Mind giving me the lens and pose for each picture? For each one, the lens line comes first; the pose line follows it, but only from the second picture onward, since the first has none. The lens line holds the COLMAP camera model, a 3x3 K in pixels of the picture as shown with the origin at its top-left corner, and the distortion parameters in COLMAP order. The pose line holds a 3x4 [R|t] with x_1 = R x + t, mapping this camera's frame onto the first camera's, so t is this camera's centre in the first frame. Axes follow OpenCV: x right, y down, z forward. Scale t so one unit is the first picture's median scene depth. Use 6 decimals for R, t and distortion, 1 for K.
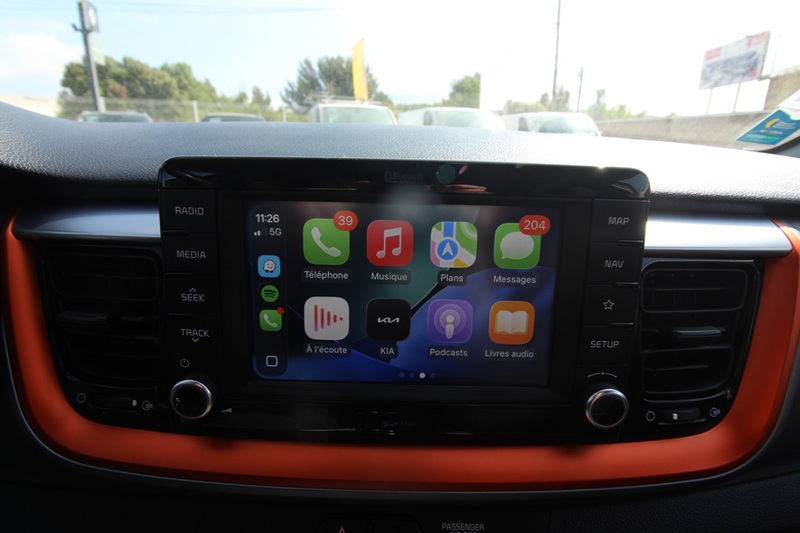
lens RADIAL K [[367.4, 0, 400.0], [0, 367.4, 266.5], [0, 0, 1]] dist [-0.033362, 0.000016]
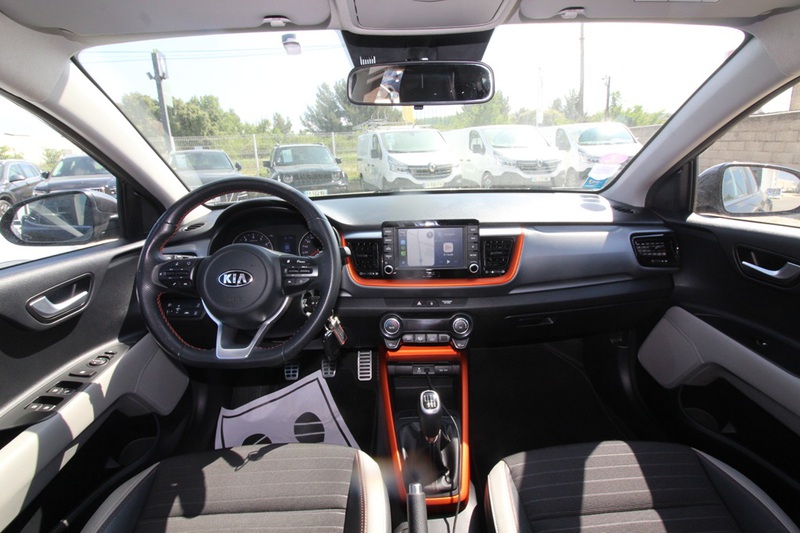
lens RADIAL K [[367.4, 0, 400.0], [0, 367.4, 266.5], [0, 0, 1]] dist [-0.033362, 0.000016]
pose [[0.997660, -0.041347, -0.054459, -0.130926], [0.039517, 0.998631, -0.034262, 0.442091], [0.055801, 0.032029, 0.997928, -3.501898]]
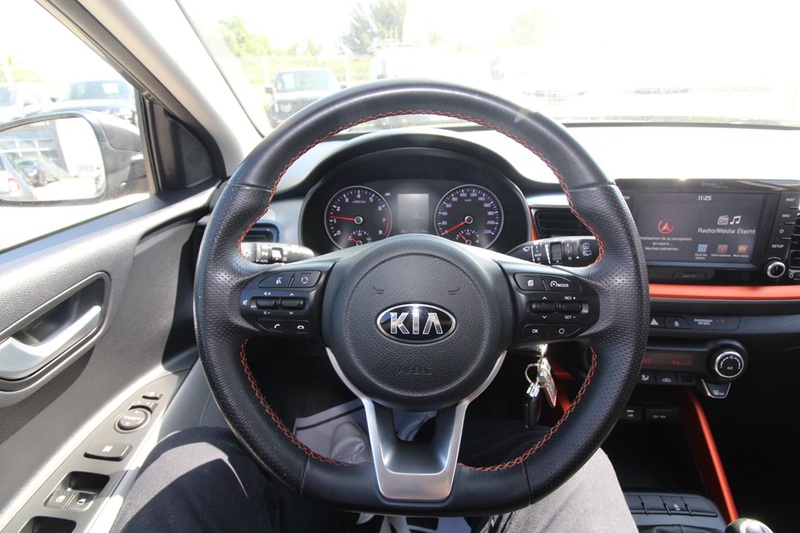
lens RADIAL K [[367.4, 0, 400.0], [0, 367.4, 266.5], [0, 0, 1]] dist [-0.033362, 0.000016]
pose [[0.991203, 0.008039, -0.132106, -1.633025], [0.009950, 0.990802, 0.134951, -0.013952], [0.131976, -0.135078, 0.982006, -1.714828]]
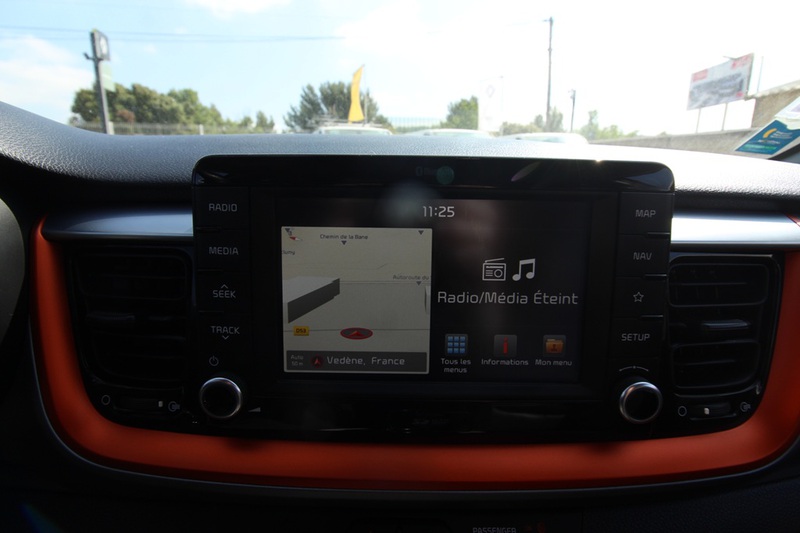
lens RADIAL K [[362.3, 0, 401.0], [0, 362.3, 265.5], [0, 0, 1]] dist [-0.031712, -0.000830]
pose [[0.999947, -0.010222, 0.001444, -0.073489], [0.010282, 0.998629, -0.051323, 0.054531], [-0.000917, 0.051335, 0.998681, 0.006535]]
